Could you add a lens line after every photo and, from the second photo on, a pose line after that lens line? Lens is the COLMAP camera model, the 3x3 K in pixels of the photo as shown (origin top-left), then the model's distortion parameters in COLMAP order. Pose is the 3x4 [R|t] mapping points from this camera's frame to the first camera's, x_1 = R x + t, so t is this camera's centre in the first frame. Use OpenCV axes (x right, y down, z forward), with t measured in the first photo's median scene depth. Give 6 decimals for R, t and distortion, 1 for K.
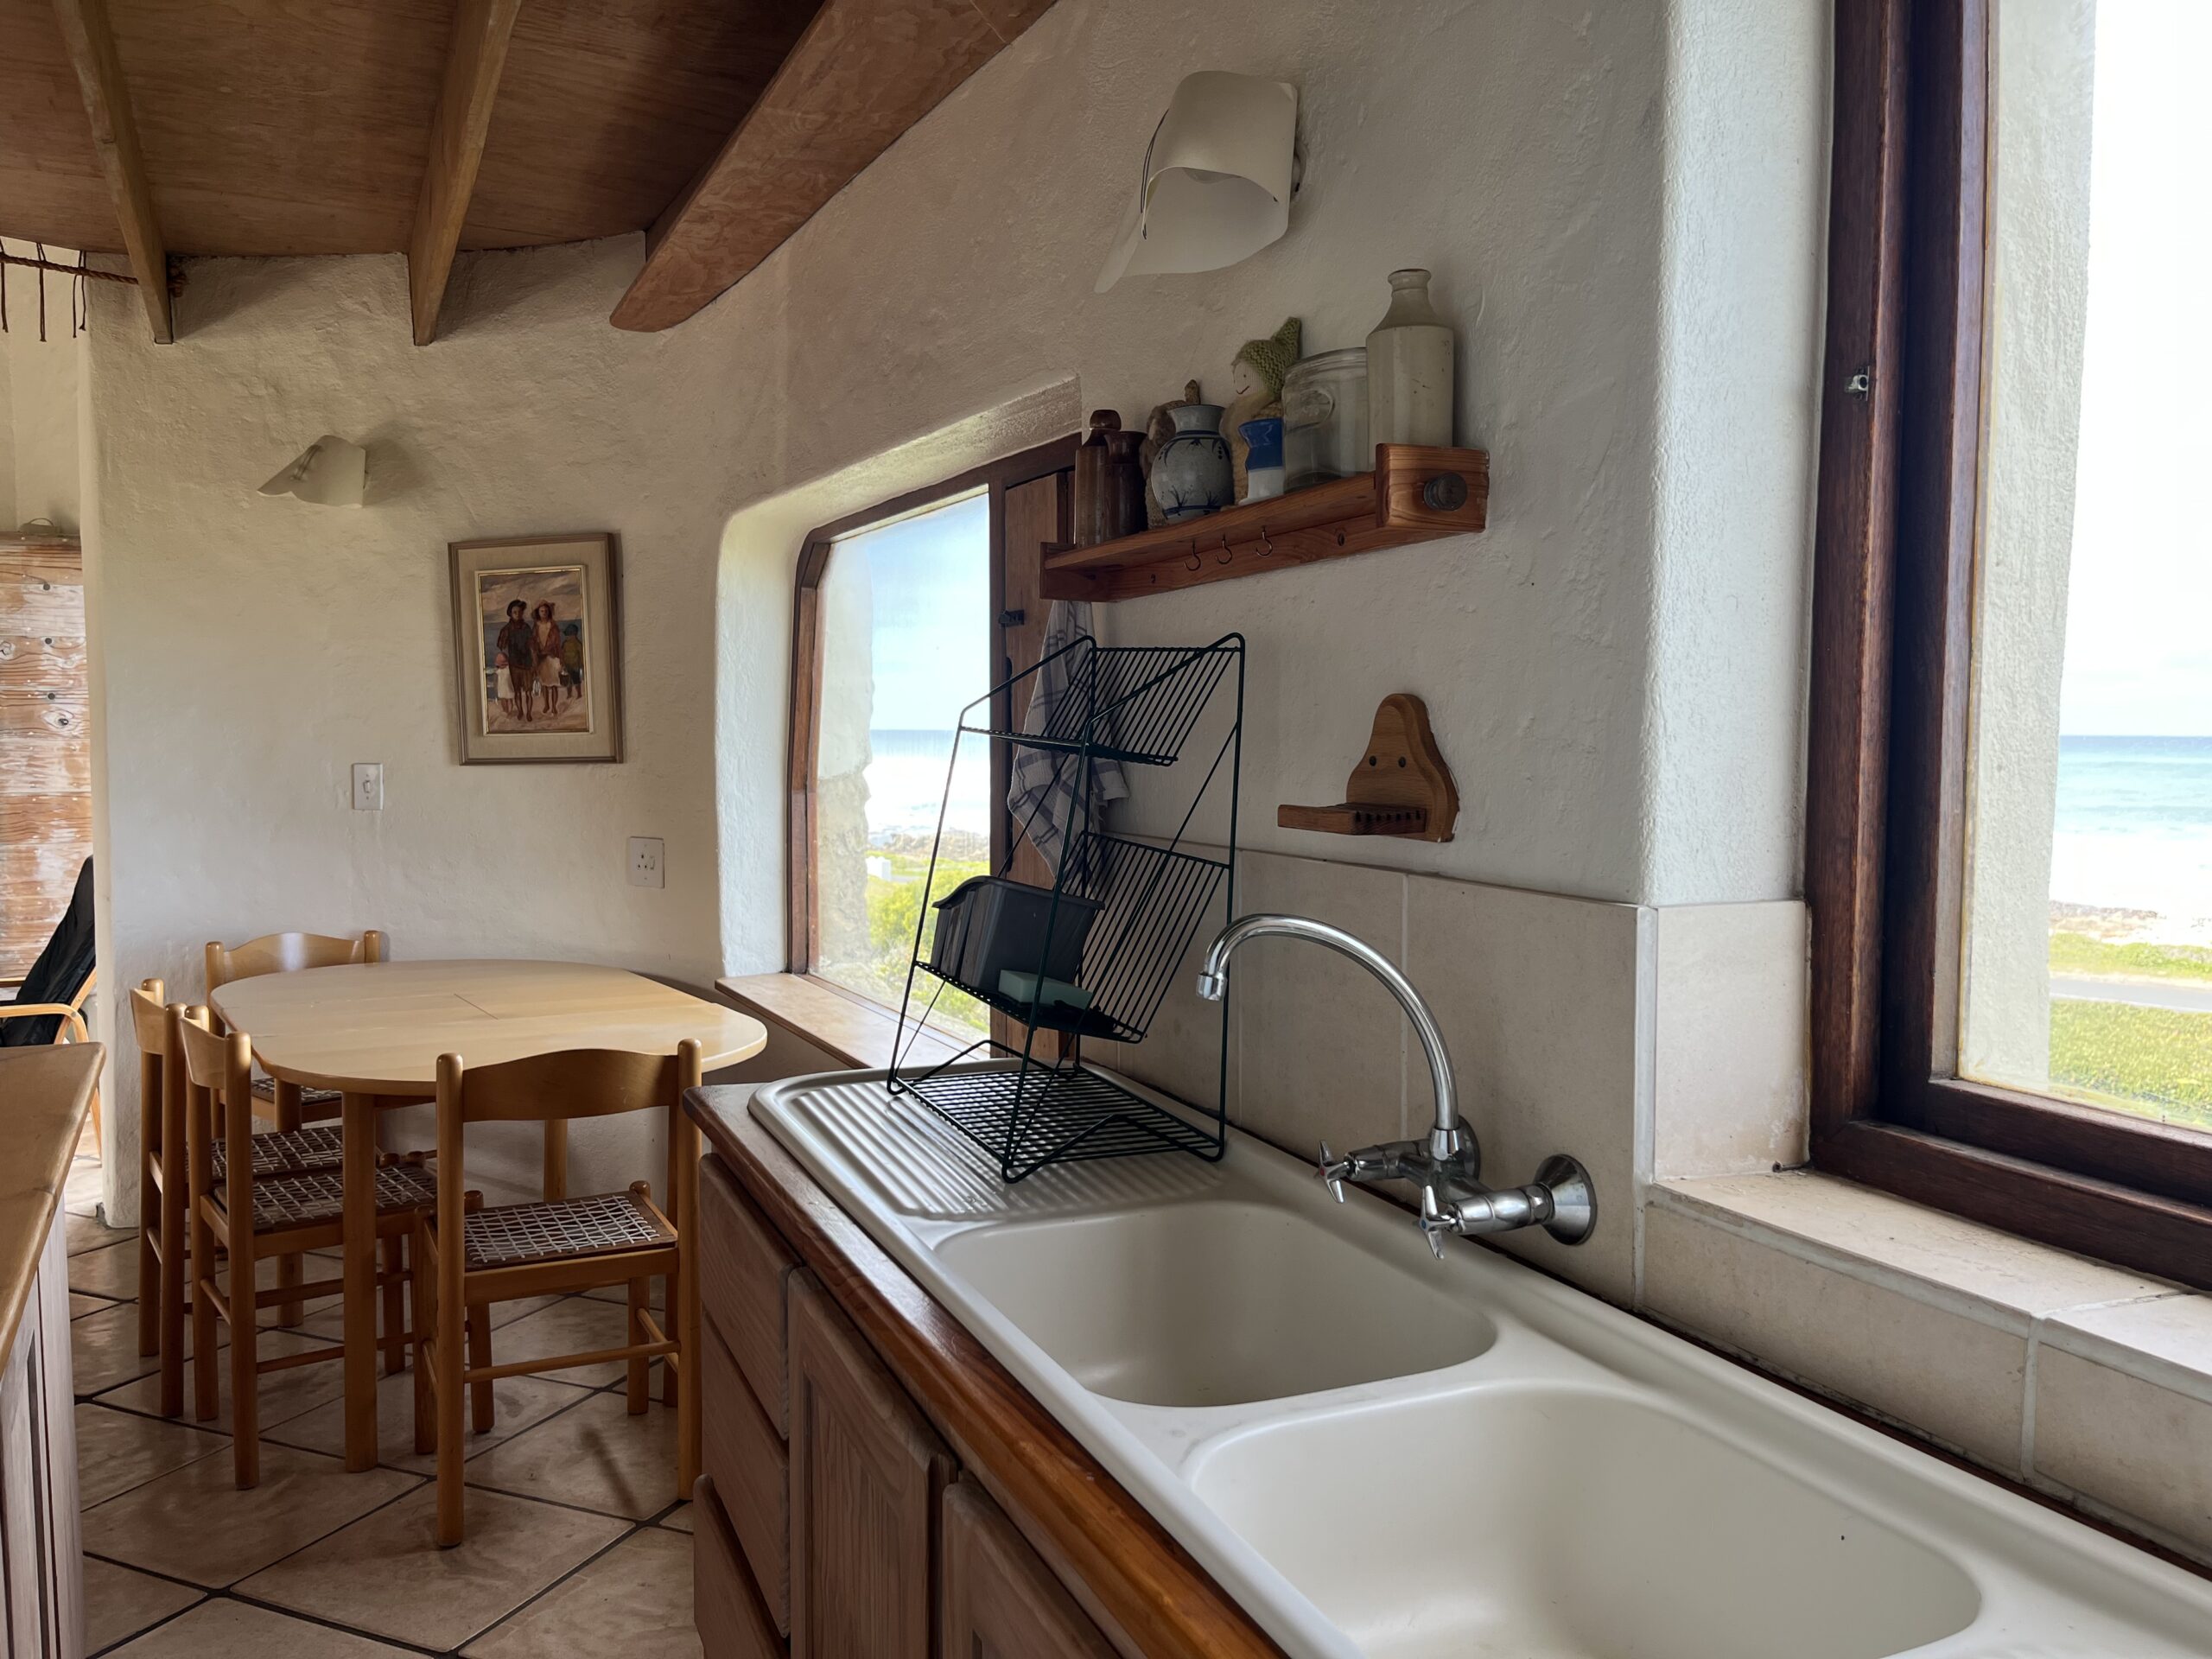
lens RADIAL K [[1680.9, 0, 1114.3], [0, 1680.9, 834.6], [0, 0, 1]] dist [0.052645, -0.068768]
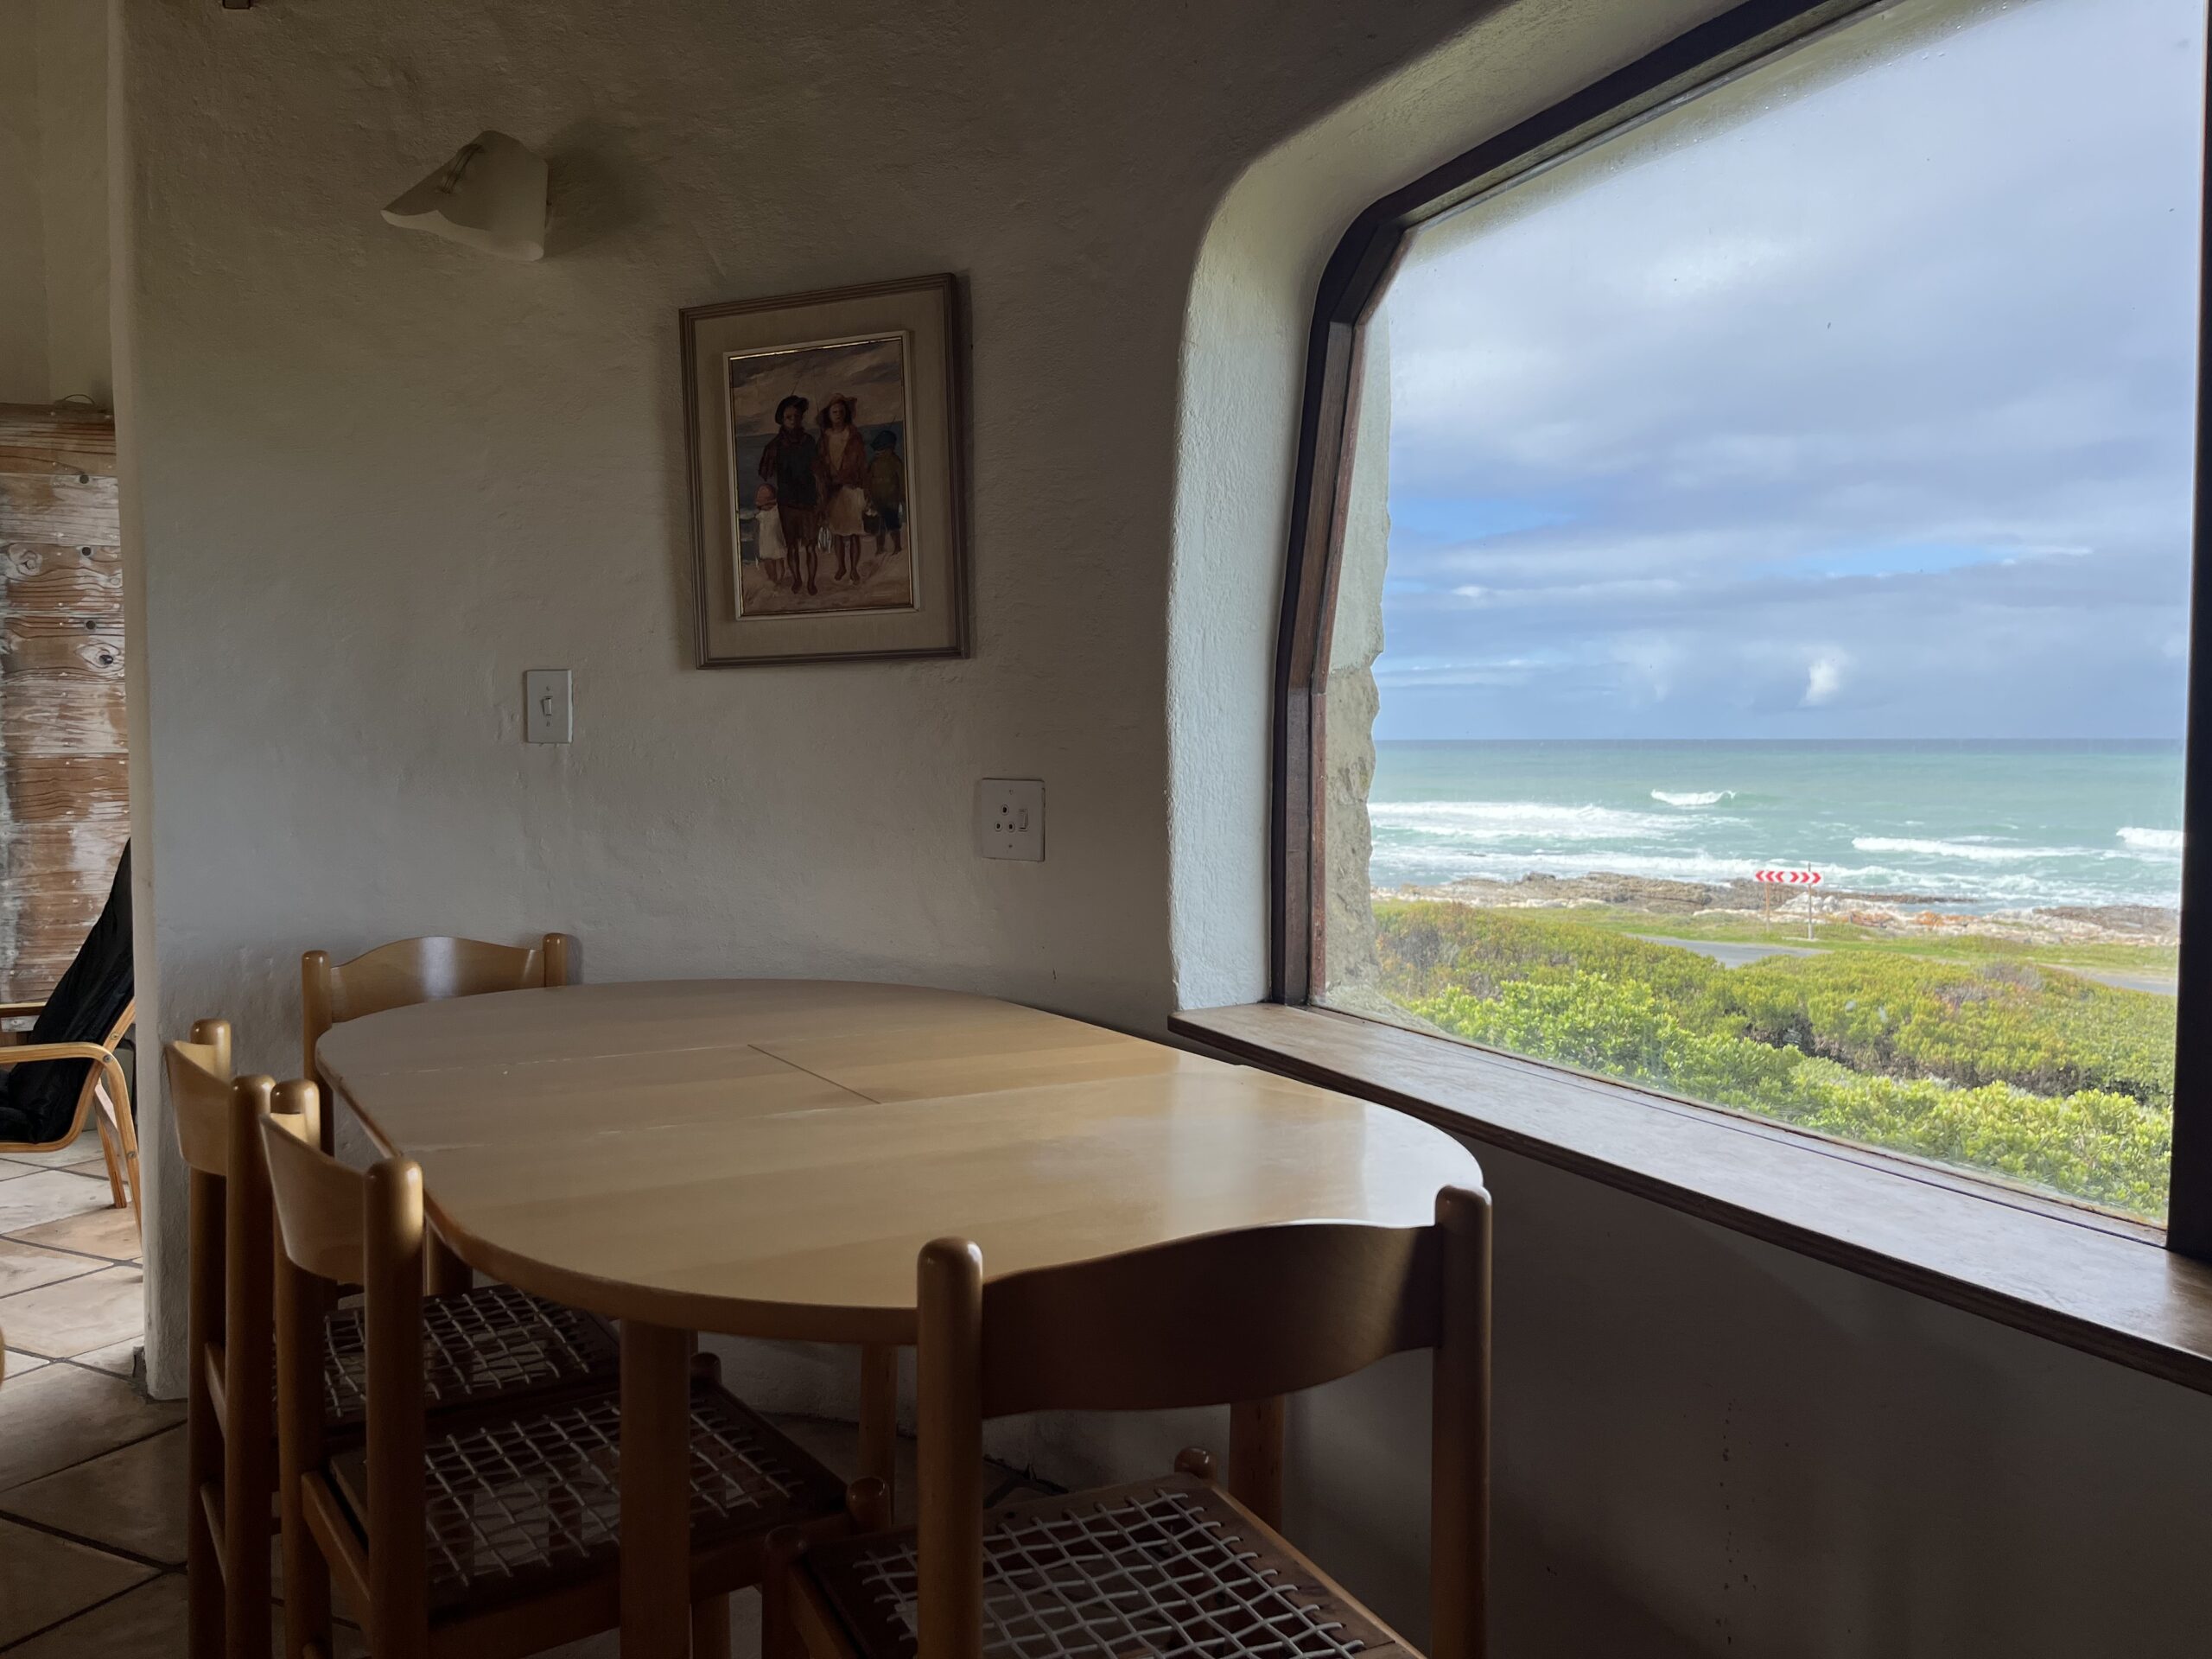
lens RADIAL K [[1680.9, 0, 1103.4], [0, 1680.9, 837.1], [0, 0, 1]] dist [0.052645, -0.068768]
pose [[0.999158, -0.003644, -0.040858, -0.213883], [0.003423, 0.999979, -0.005493, 0.025560], [0.040877, 0.005349, 0.999150, 0.387420]]
